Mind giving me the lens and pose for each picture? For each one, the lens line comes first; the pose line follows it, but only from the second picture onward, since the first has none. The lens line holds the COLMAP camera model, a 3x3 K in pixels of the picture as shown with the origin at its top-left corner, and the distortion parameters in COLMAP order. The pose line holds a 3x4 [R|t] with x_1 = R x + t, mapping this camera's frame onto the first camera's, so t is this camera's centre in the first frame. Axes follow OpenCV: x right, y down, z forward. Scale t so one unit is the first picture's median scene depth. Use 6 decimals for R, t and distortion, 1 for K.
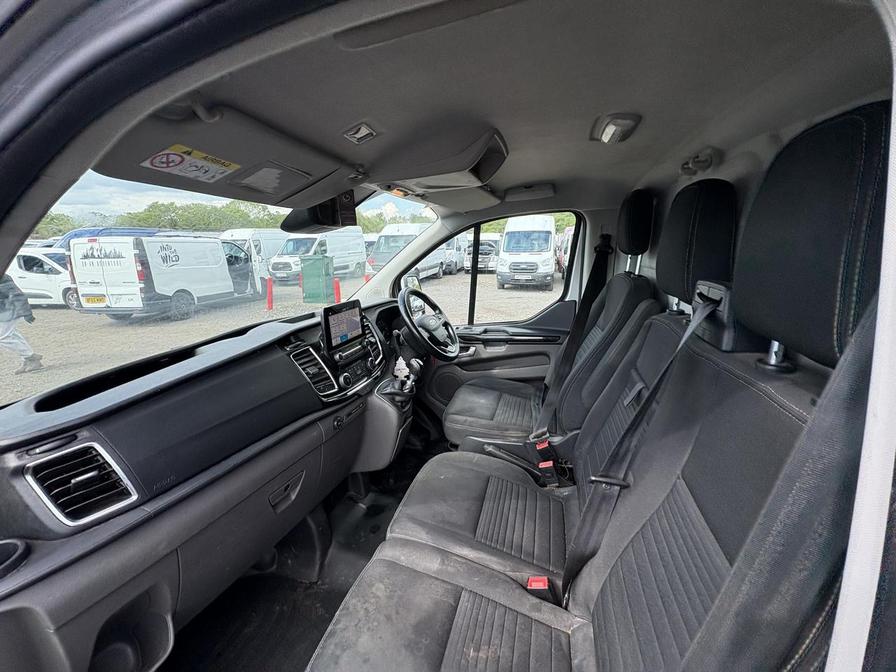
lens RADIAL K [[359.9, 0, 445.4], [0, 359.9, 332.0], [0, 0, 1]] dist [-0.001438, 0.000951]
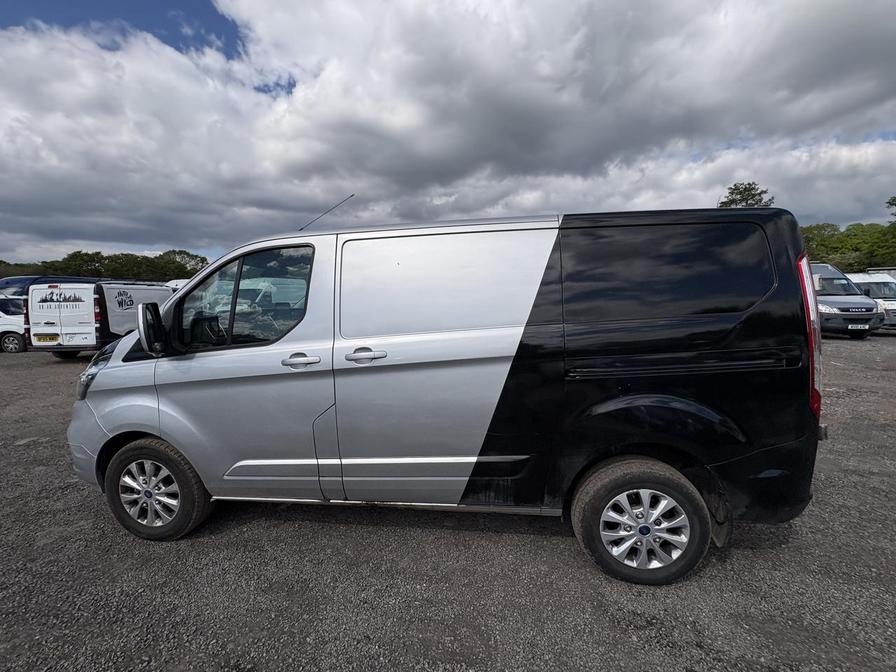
lens RADIAL K [[359.9, 0, 452.5], [0, 359.9, 327.7], [0, 0, 1]] dist [-0.001438, 0.000951]
pose [[0.987659, -0.005840, 0.156511, 0.087829], [0.030404, 0.987443, -0.155021, 0.088918], [-0.153640, 0.157867, 0.975435, -0.284306]]
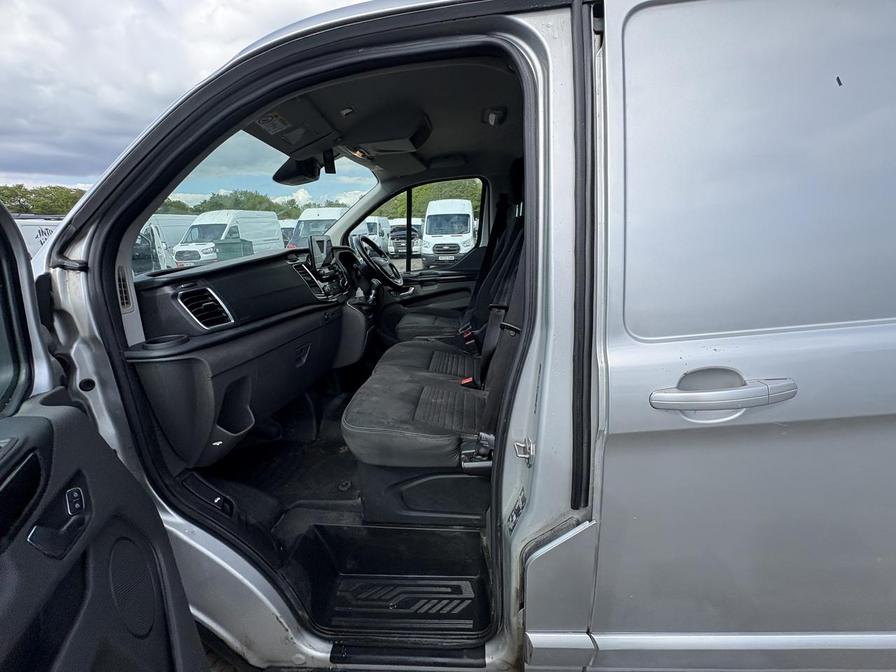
lens RADIAL K [[359.9, 0, 448.8], [0, 359.9, 333.3], [0, 0, 1]] dist [-0.001438, 0.000951]
pose [[0.976088, -0.071194, 0.205387, -0.018021], [0.064332, 0.997130, 0.039904, 0.041967], [-0.207639, -0.025737, 0.977867, -0.071795]]
